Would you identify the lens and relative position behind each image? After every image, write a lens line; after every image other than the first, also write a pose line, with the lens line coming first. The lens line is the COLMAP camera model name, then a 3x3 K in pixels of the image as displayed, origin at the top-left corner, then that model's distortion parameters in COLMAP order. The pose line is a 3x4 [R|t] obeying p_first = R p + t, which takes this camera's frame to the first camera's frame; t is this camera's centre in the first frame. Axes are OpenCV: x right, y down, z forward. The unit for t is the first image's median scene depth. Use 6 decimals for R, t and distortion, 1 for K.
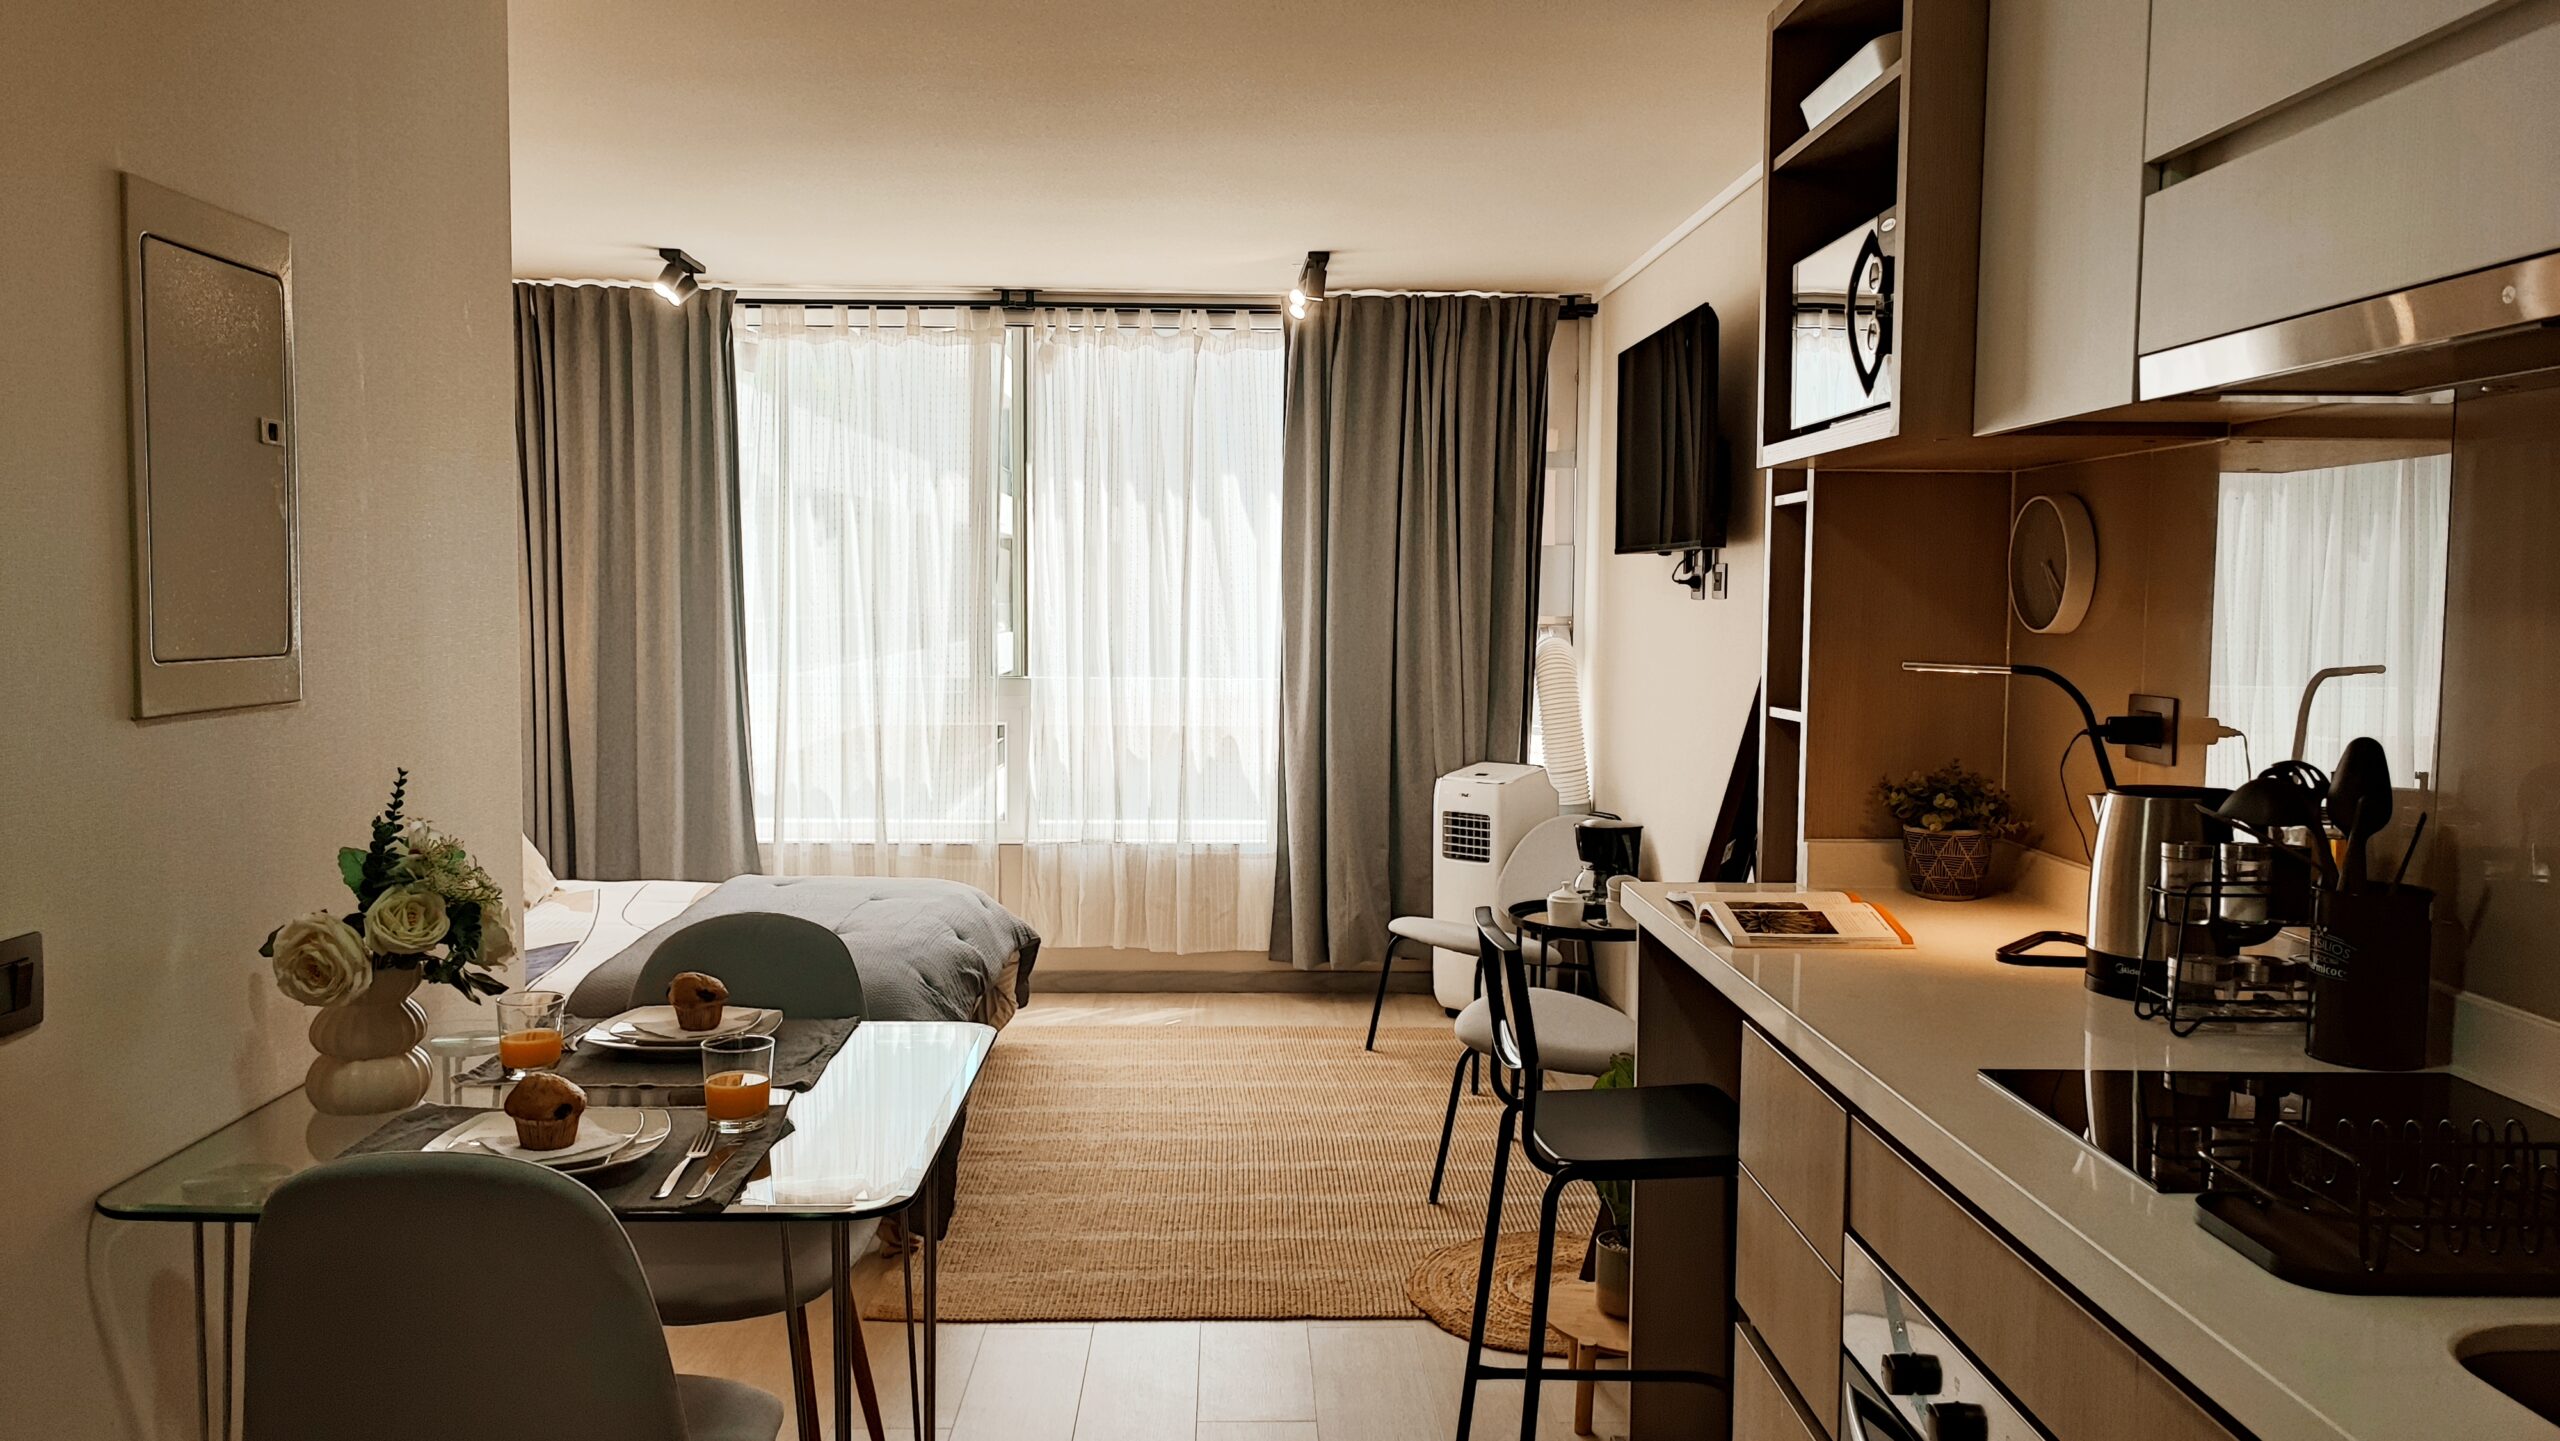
lens RADIAL K [[1818.9, 0, 1280.0], [0, 1818.9, 720.5], [0, 0, 1]] dist [0.096071, -0.118919]
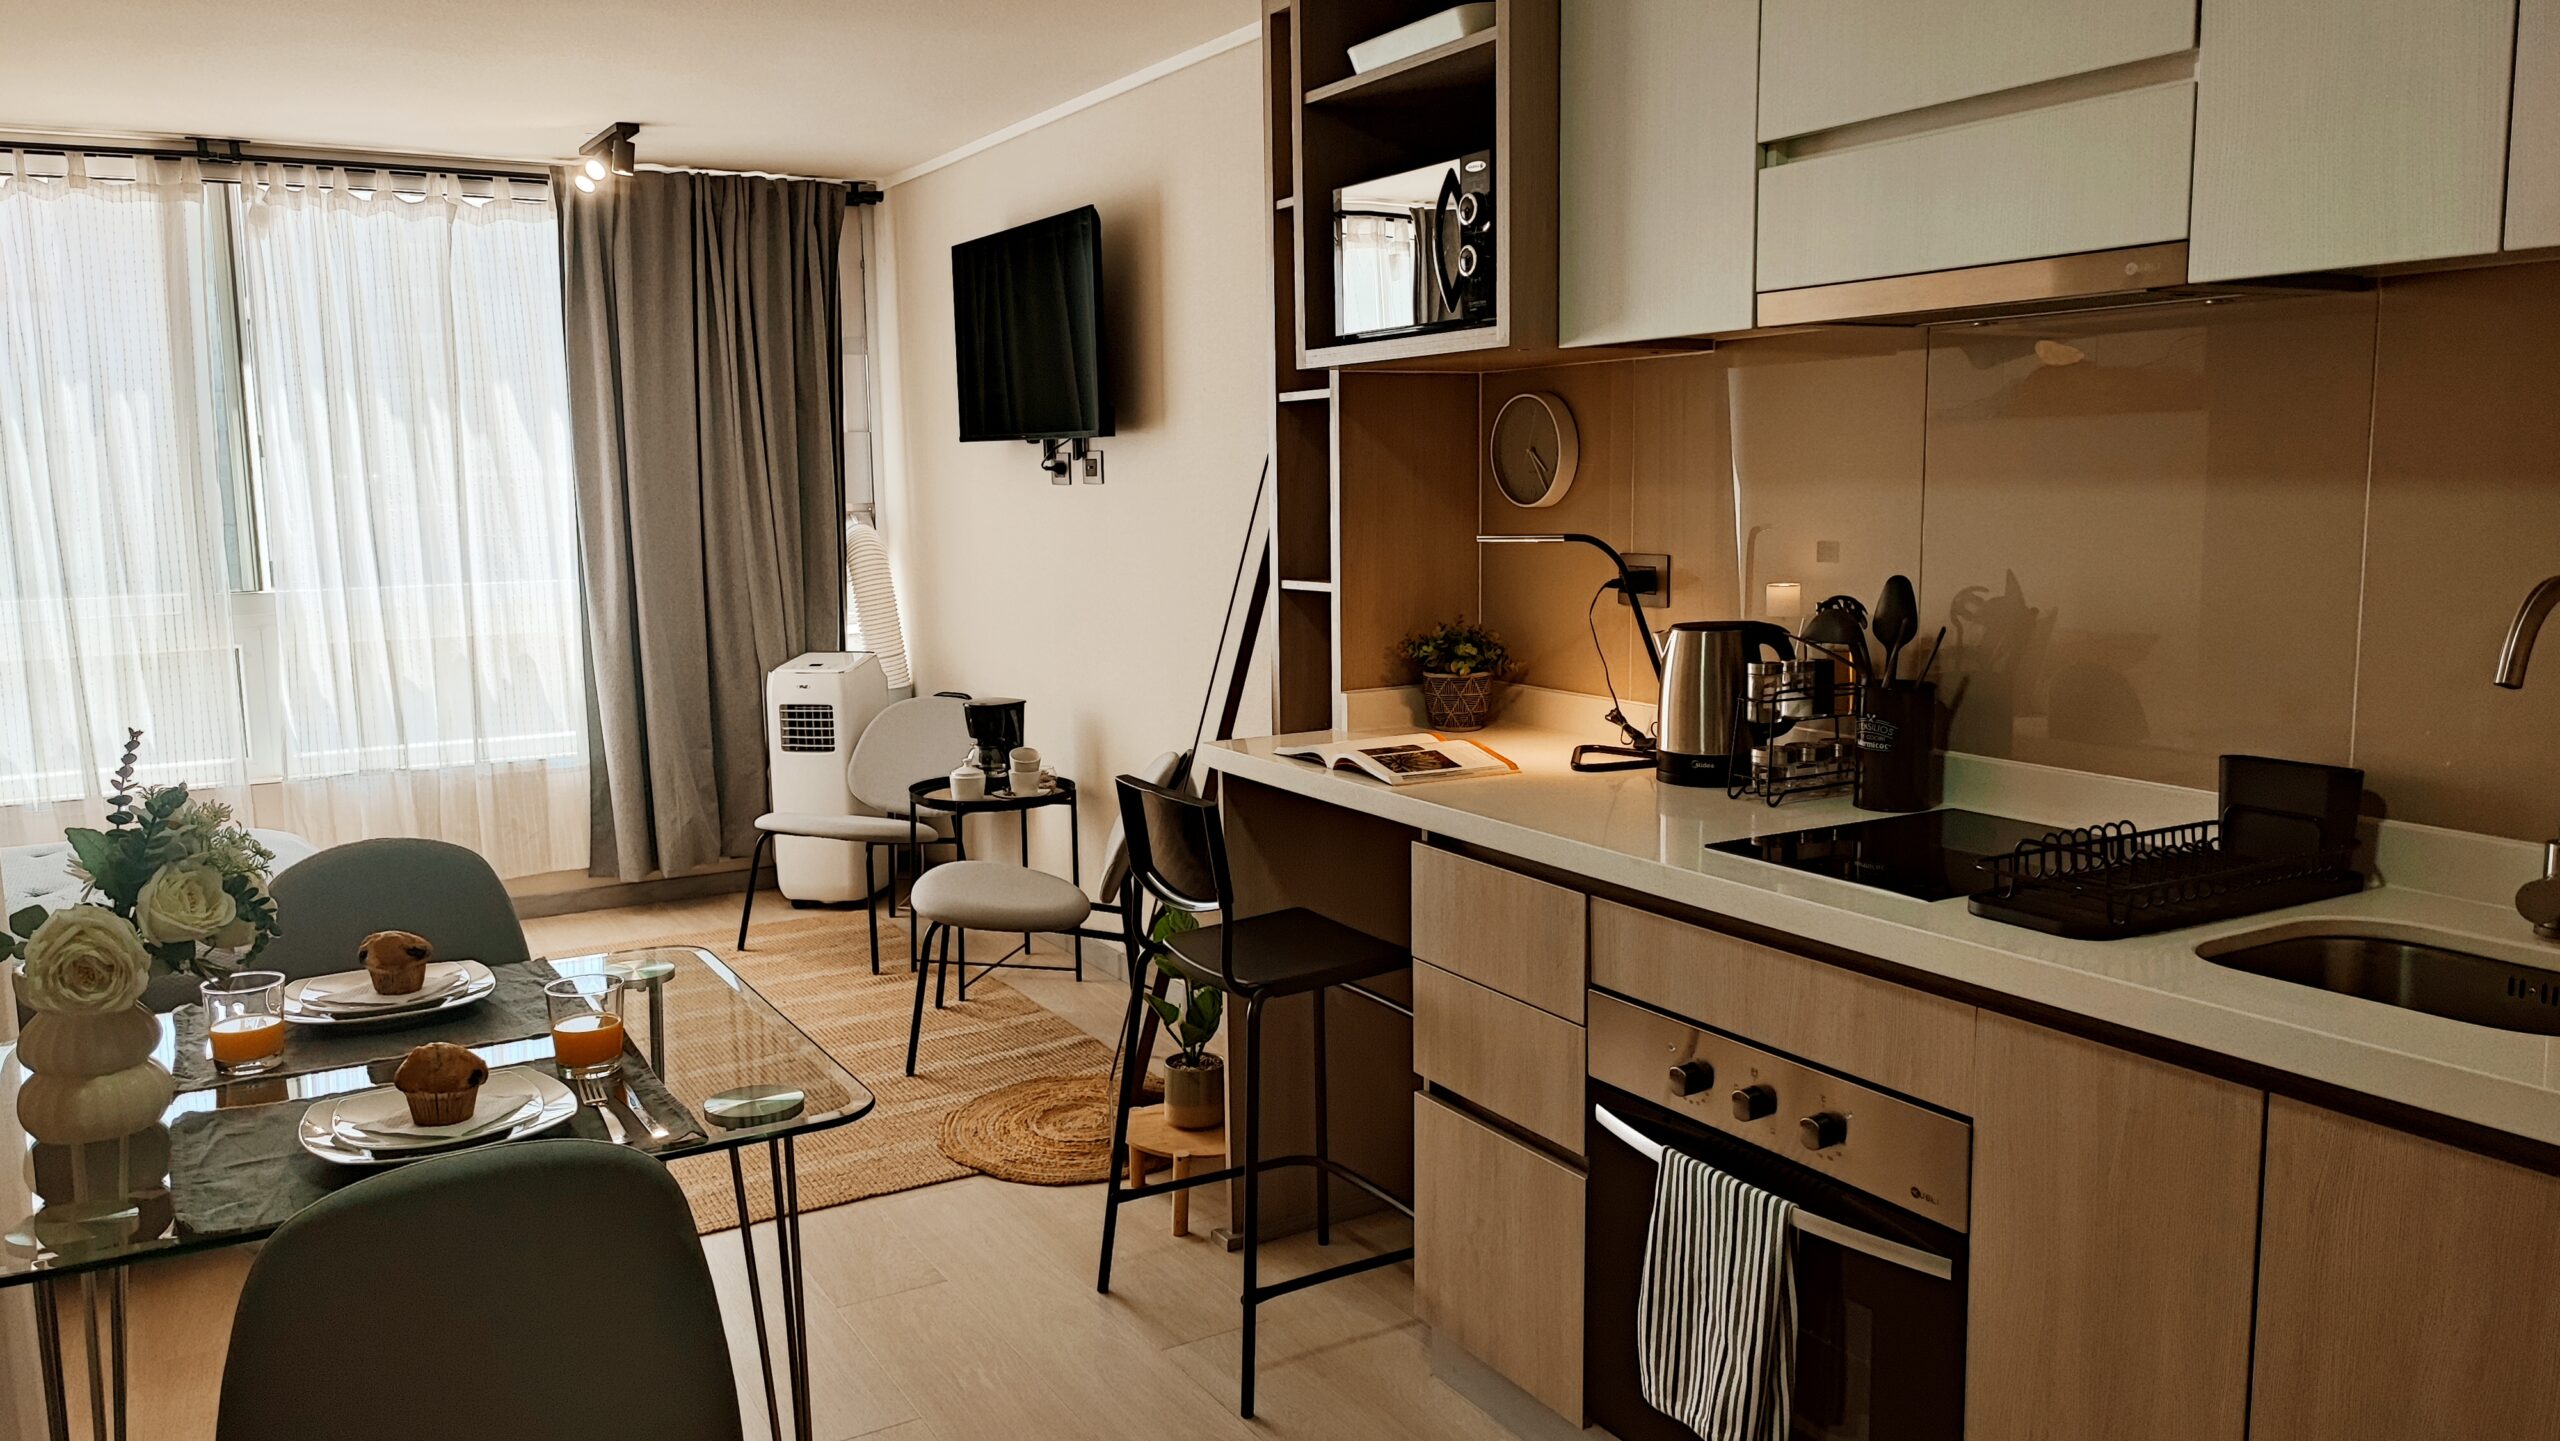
lens RADIAL K [[1808.1, 0, 1280.0], [0, 1808.1, 720.5], [0, 0, 1]] dist [0.006260, -0.004791]
pose [[0.875630, -0.086719, 0.475133, -0.137529], [0.055260, 0.995277, 0.079813, -0.004936], [-0.479810, -0.043631, 0.876287, 0.006987]]
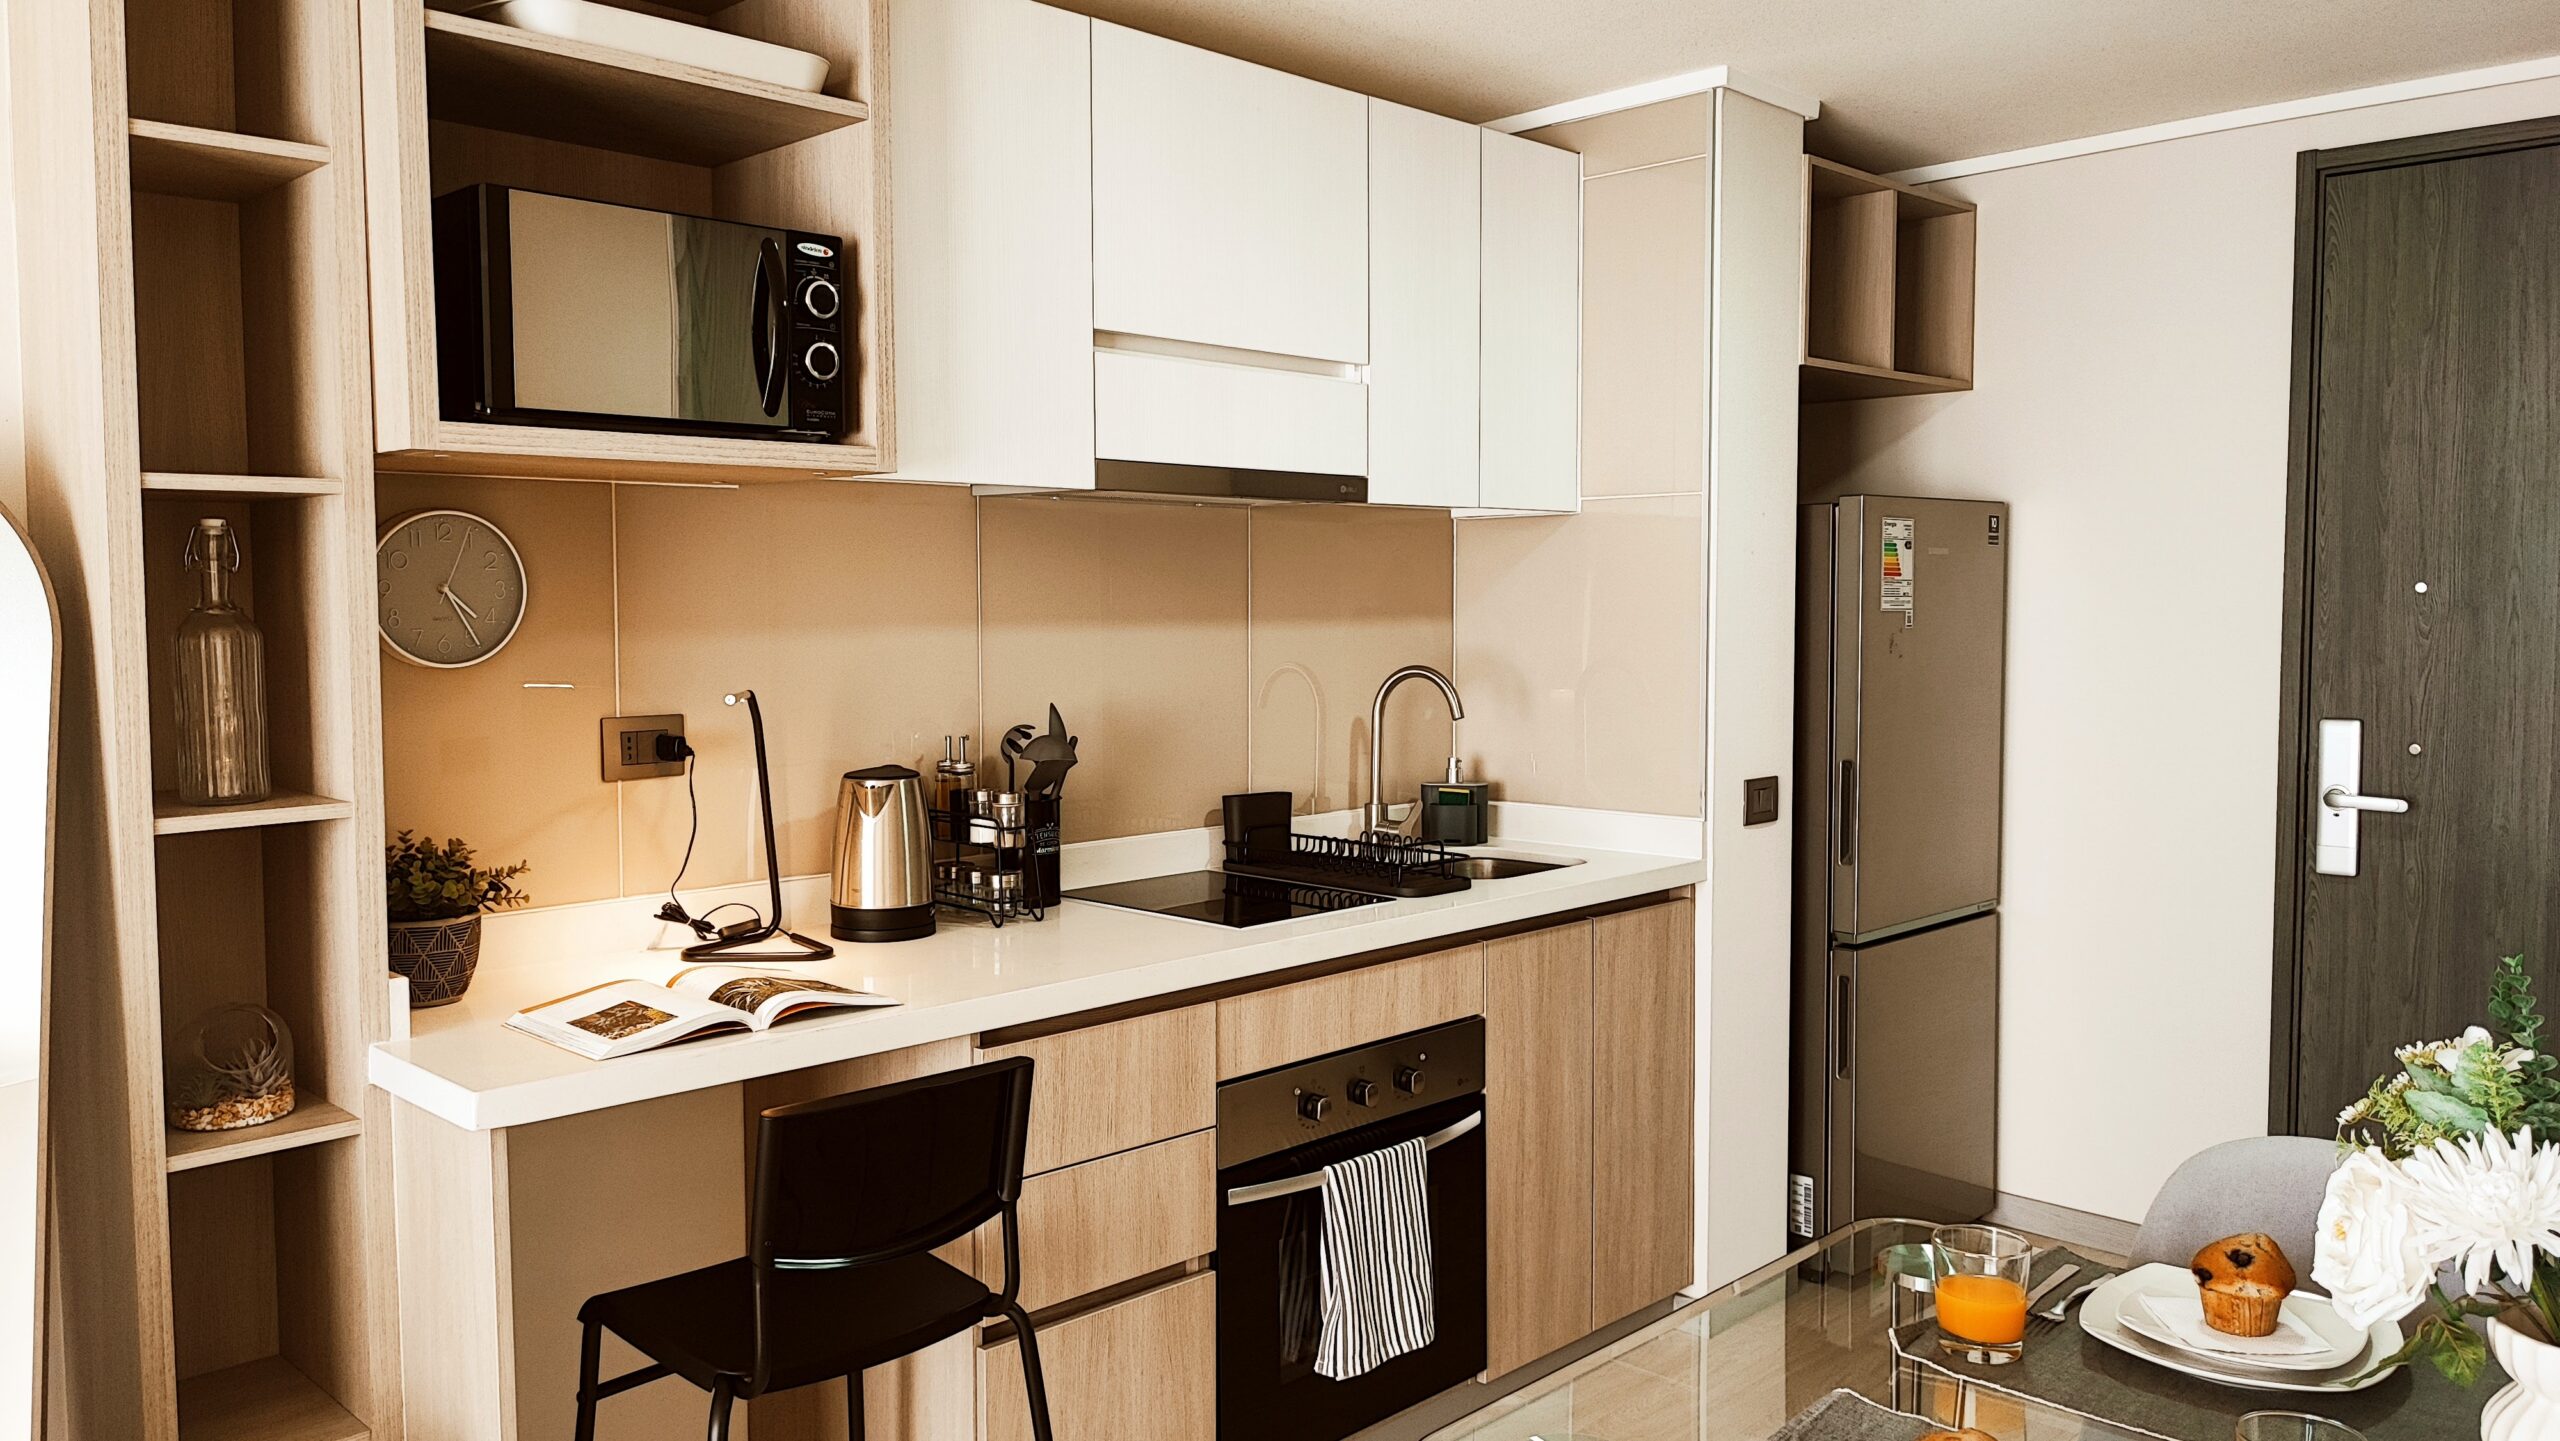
lens RADIAL K [[1848.2, 0, 1280.0], [0, 1848.2, 720.5], [0, 0, 1]] dist [-0.011267, -0.005189]
pose [[-0.688326, -0.054627, 0.723342, -0.212556], [0.047324, 0.991655, 0.119924, -0.046769], [-0.723856, 0.116778, -0.679996, 0.568305]]
